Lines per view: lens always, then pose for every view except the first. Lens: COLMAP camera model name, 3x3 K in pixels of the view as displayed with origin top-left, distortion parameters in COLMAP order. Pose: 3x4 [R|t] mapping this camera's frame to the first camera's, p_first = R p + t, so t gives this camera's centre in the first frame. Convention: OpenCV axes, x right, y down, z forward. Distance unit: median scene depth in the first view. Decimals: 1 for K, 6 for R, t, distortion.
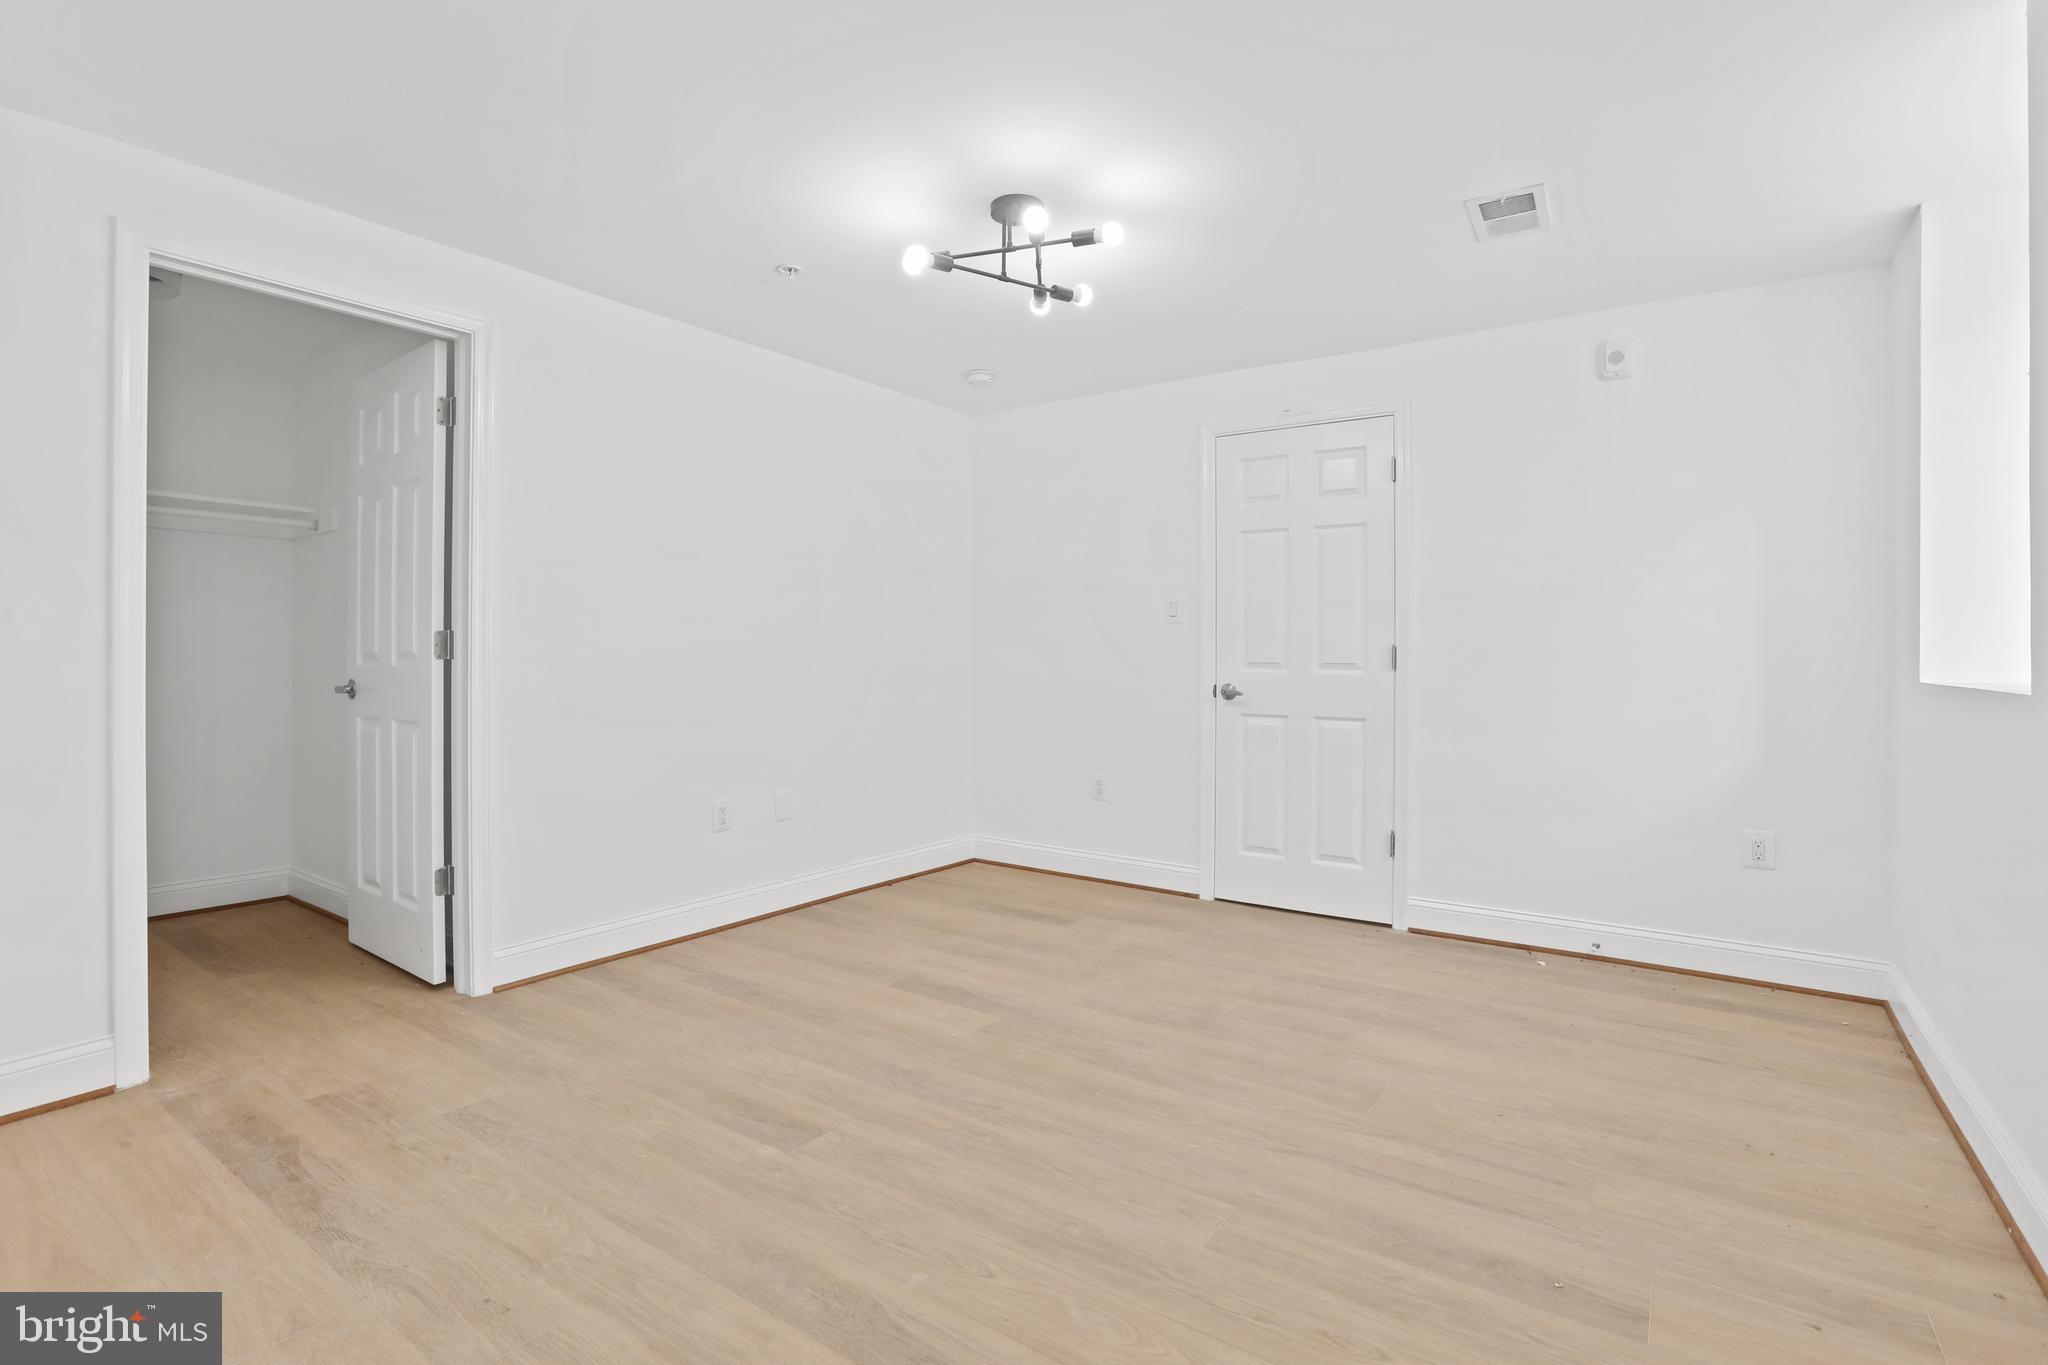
lens RADIAL K [[949.4, 0, 1021.5], [0, 949.4, 663.5], [0, 0, 1]] dist [-0.001802, -0.000303]
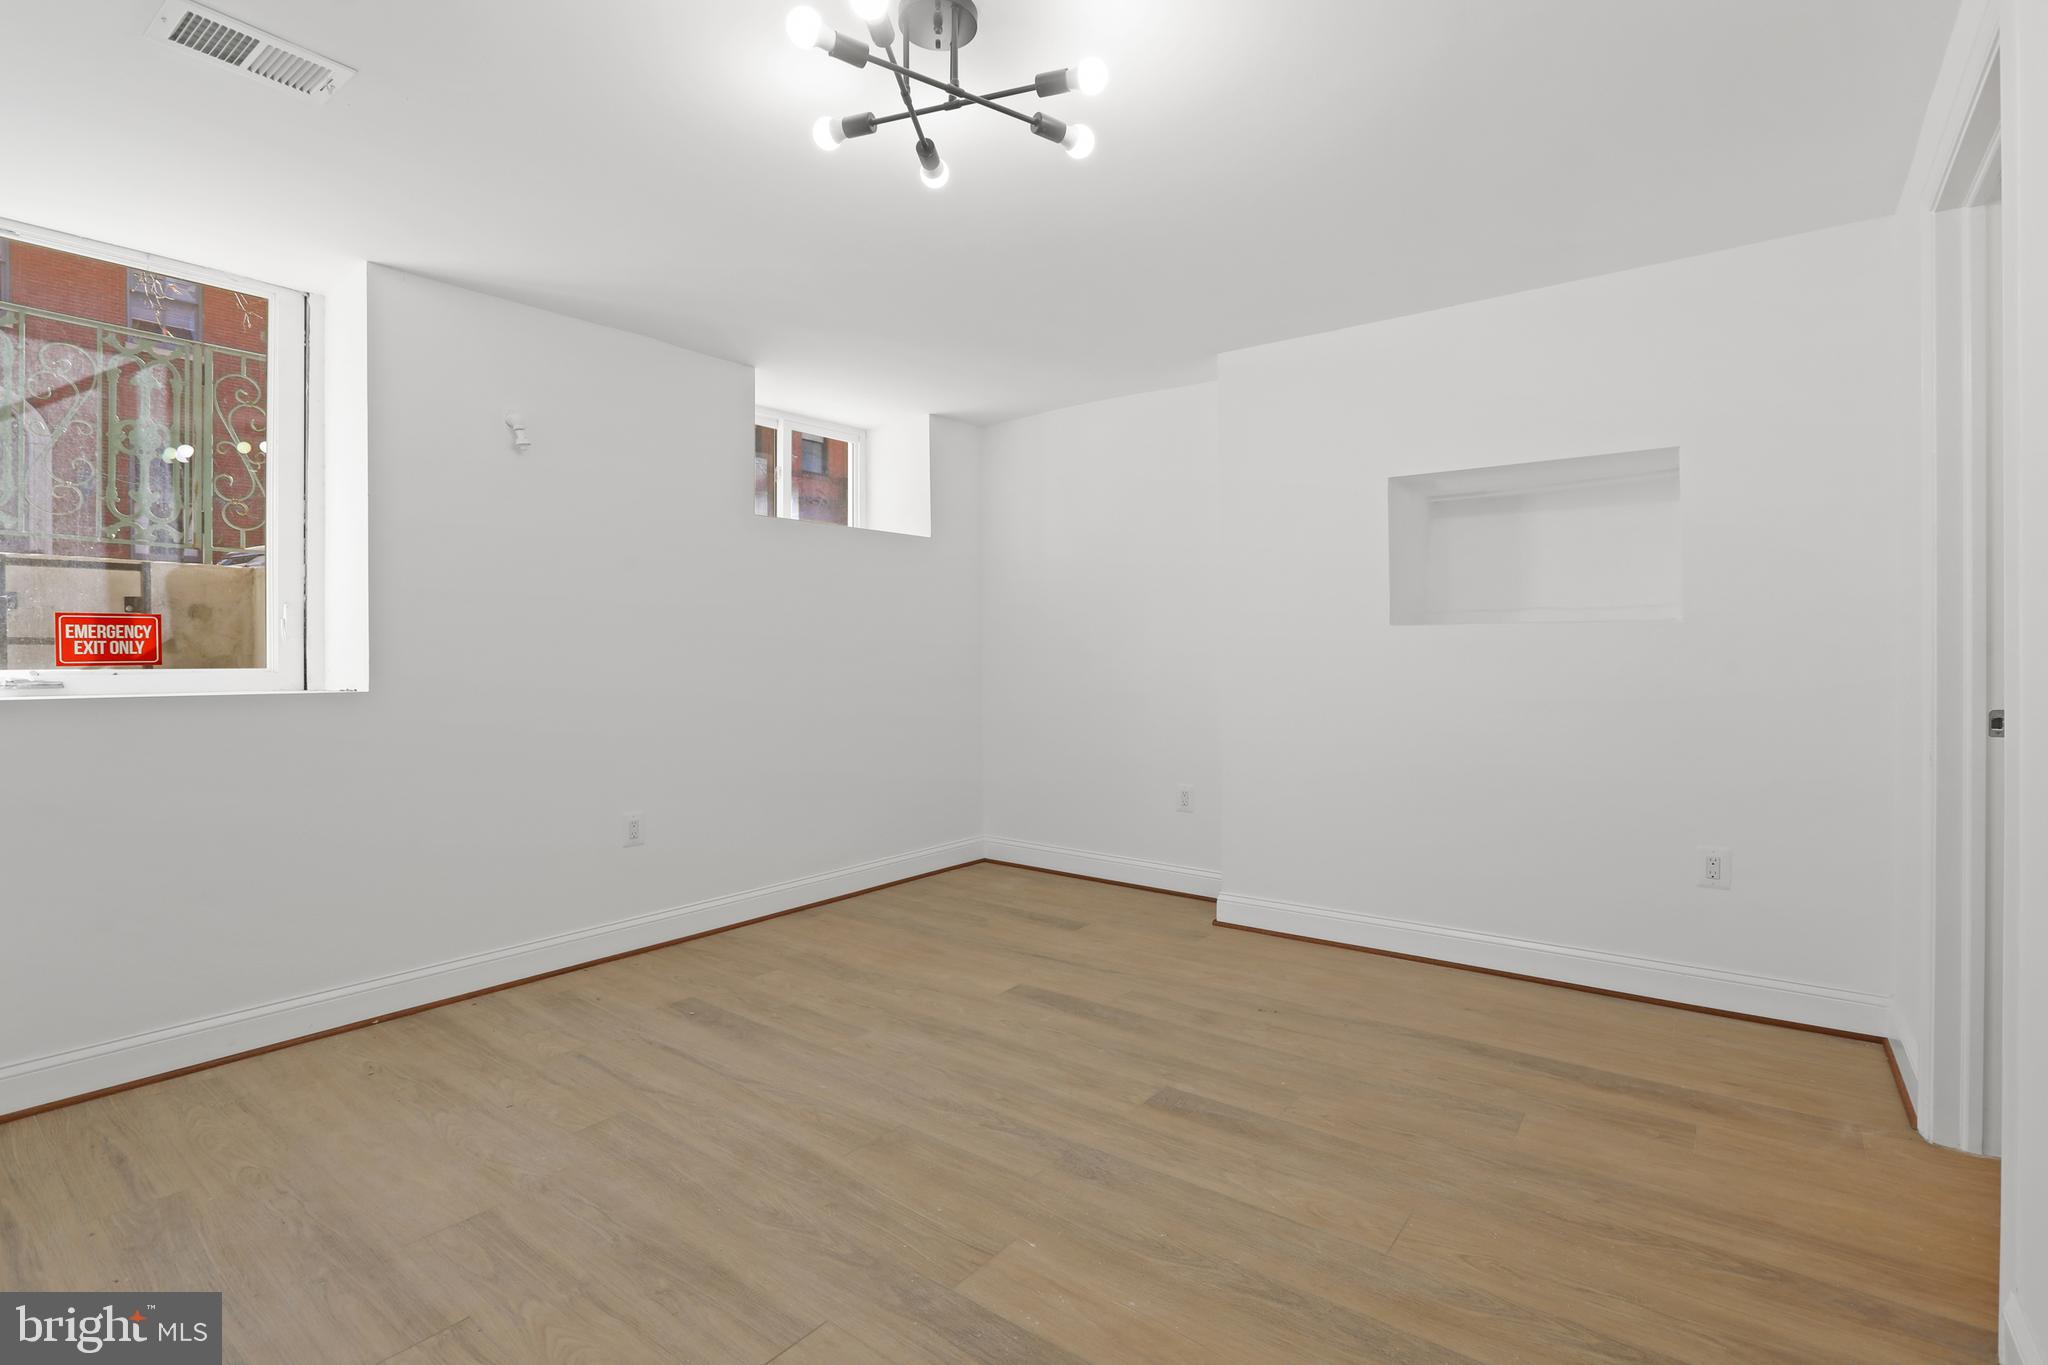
lens RADIAL K [[949.4, 0, 1026.2], [0, 949.4, 671.0], [0, 0, 1]] dist [-0.001802, -0.000303]
pose [[-0.998611, 0.001885, 0.052660, -0.129402], [0.002938, 0.999797, 0.019933, -0.026651], [-0.052611, 0.020060, -0.998414, 2.102565]]
